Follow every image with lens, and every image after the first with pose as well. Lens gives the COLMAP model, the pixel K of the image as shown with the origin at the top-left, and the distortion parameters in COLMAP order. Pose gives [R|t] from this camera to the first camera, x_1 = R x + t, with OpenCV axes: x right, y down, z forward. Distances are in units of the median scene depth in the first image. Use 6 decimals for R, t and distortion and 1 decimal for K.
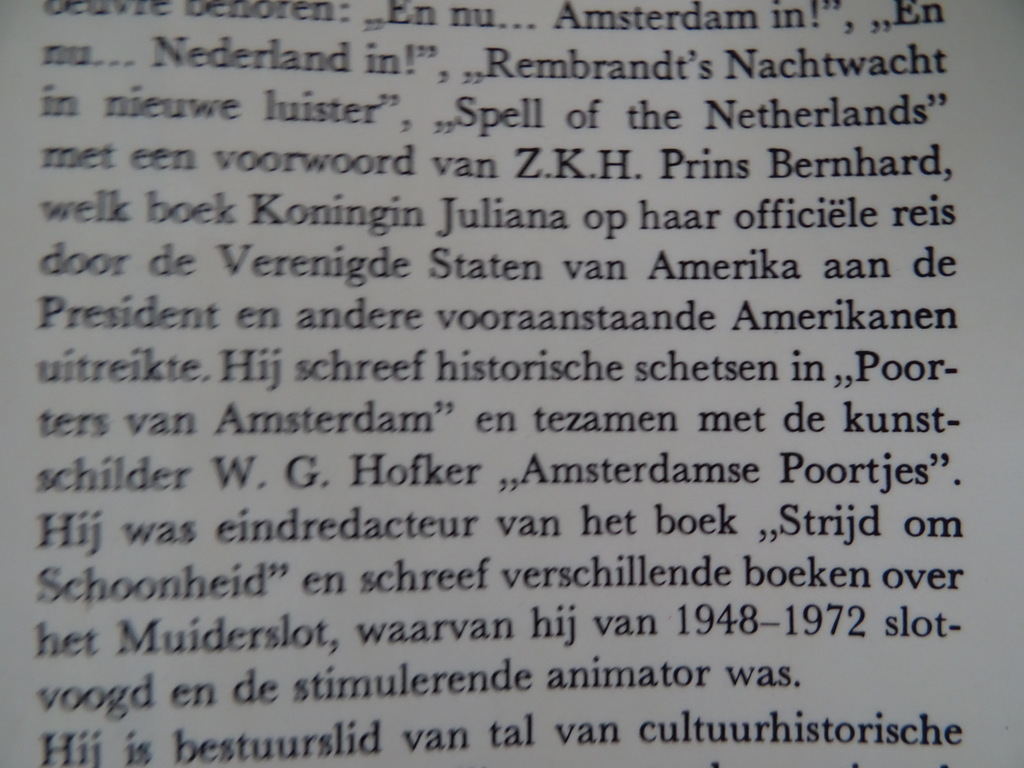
lens RADIAL K [[740.0, 0, 510.0], [0, 740.0, 383.9], [0, 0, 1]] dist [0.037959, -0.051597]
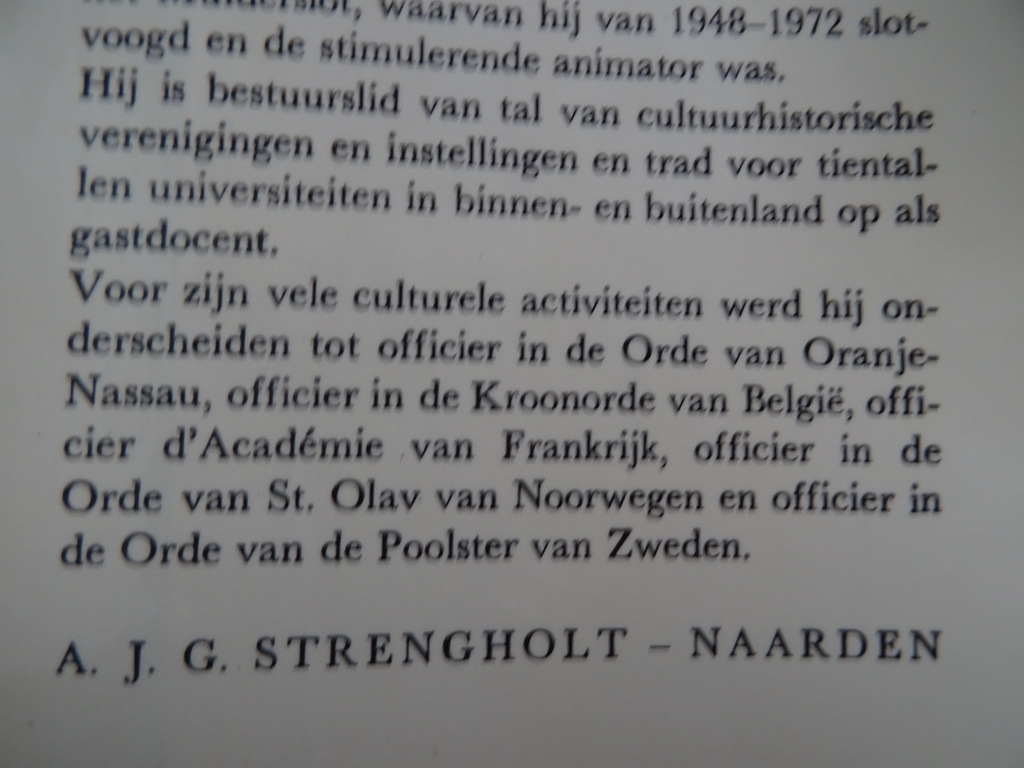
lens RADIAL K [[740.0, 0, 513.3], [0, 740.0, 381.5], [0, 0, 1]] dist [0.037959, -0.051597]
pose [[0.999649, 0.009486, 0.024747, -0.018358], [-0.007961, 0.998105, -0.061009, 0.547815], [-0.025278, 0.060790, 0.997830, -0.031900]]
